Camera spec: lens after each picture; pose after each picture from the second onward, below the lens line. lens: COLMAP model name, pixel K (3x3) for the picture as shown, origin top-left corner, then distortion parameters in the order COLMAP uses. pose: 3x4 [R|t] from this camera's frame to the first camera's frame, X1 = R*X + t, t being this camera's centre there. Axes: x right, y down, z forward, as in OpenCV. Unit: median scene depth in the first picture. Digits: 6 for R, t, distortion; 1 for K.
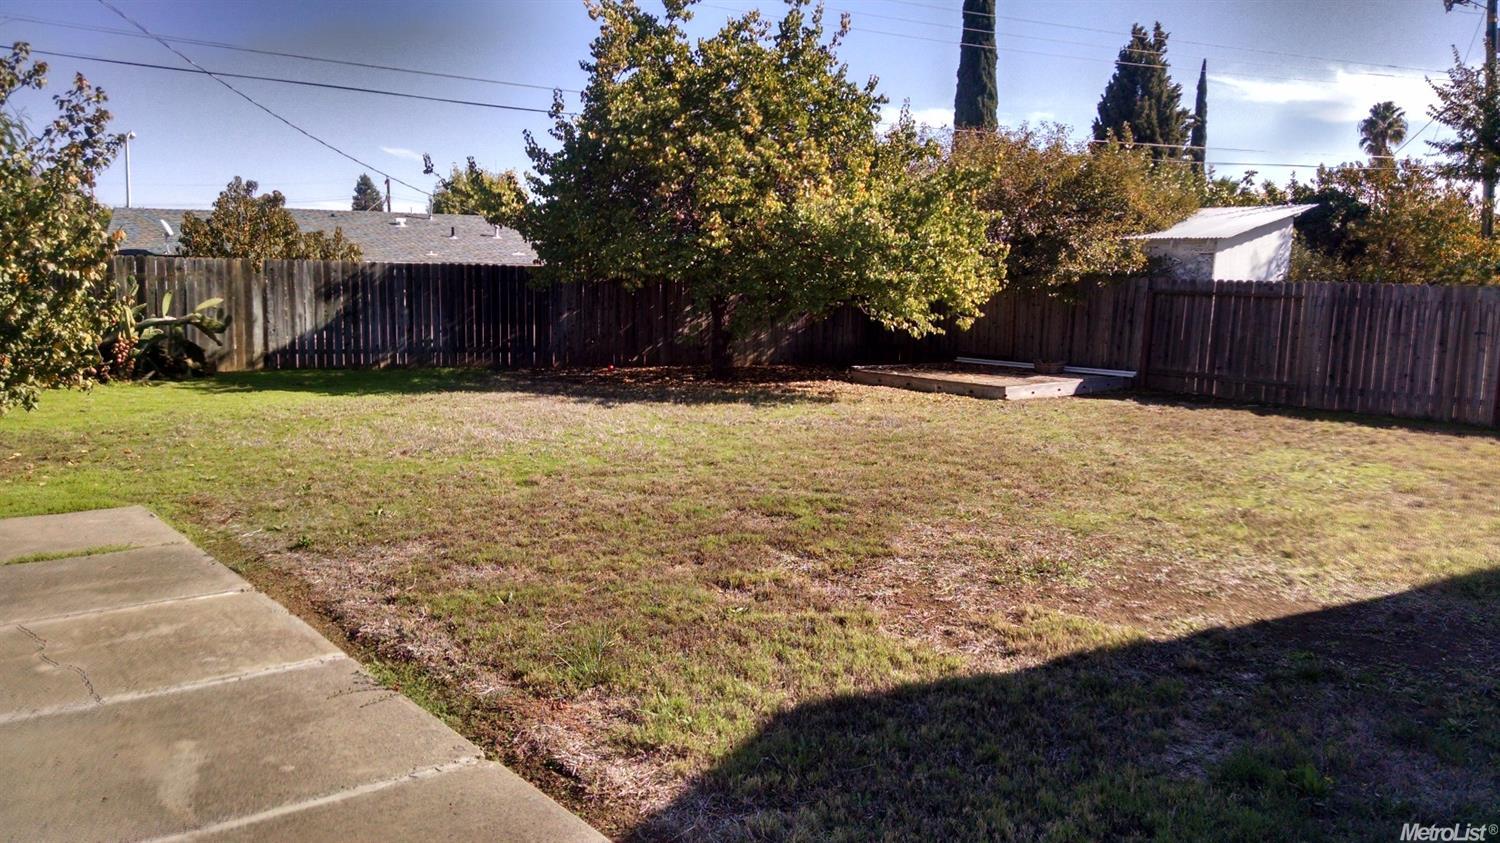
lens RADIAL K [[1118.4, 0, 750.6], [0, 1118.4, 424.2], [0, 0, 1]] dist [0.009509, -0.001555]
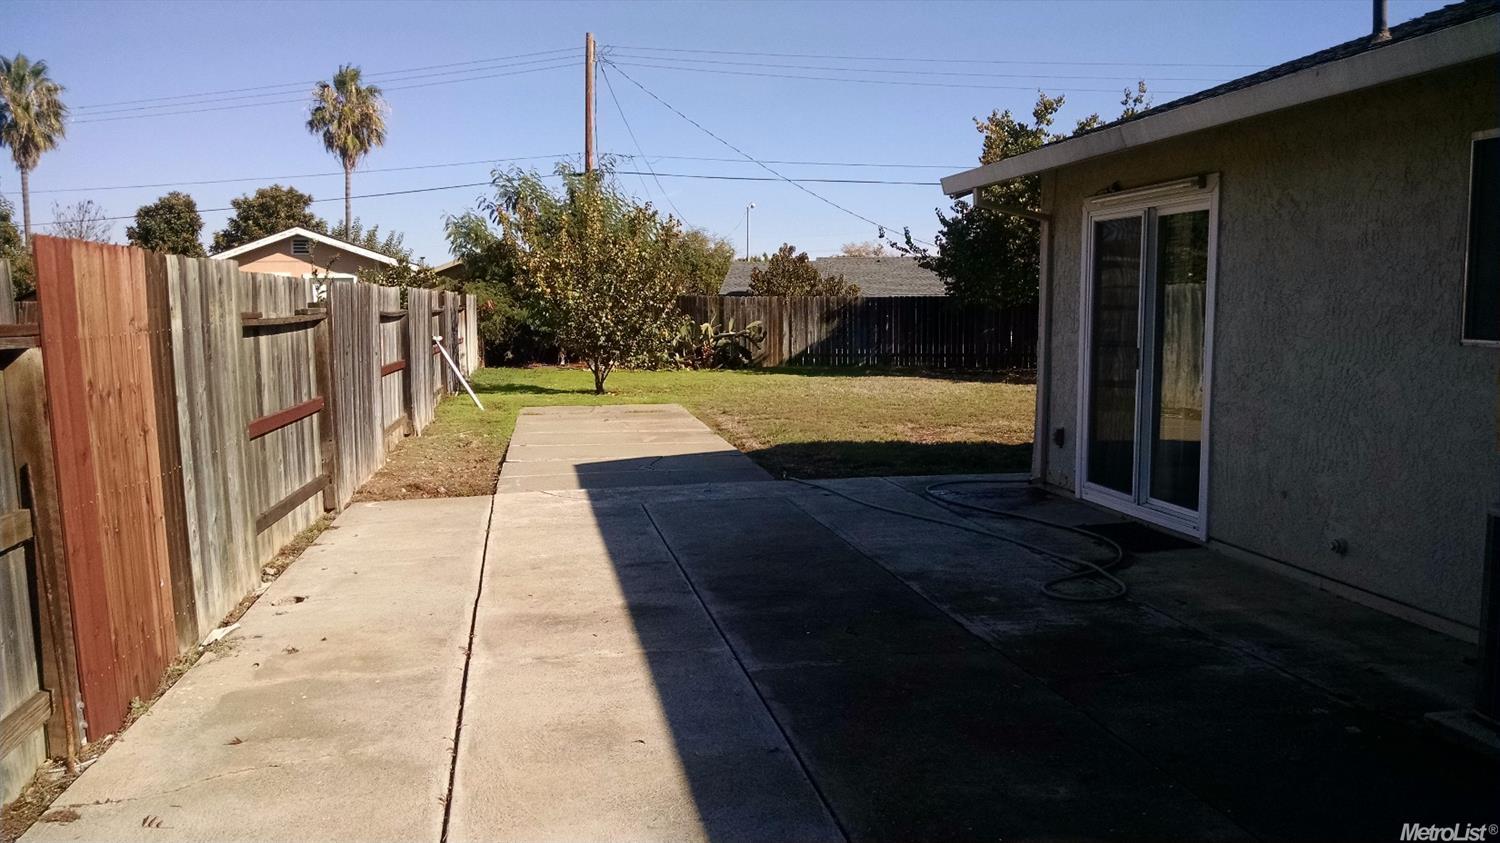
lens RADIAL K [[1118.4, 0, 750.2], [0, 1118.4, 426.8], [0, 0, 1]] dist [0.009509, -0.001555]
pose [[0.864274, 0.034489, -0.501837, 0.334749], [-0.047394, 0.998792, -0.012981, 0.063352], [0.500783, 0.035004, 0.864865, -0.411451]]
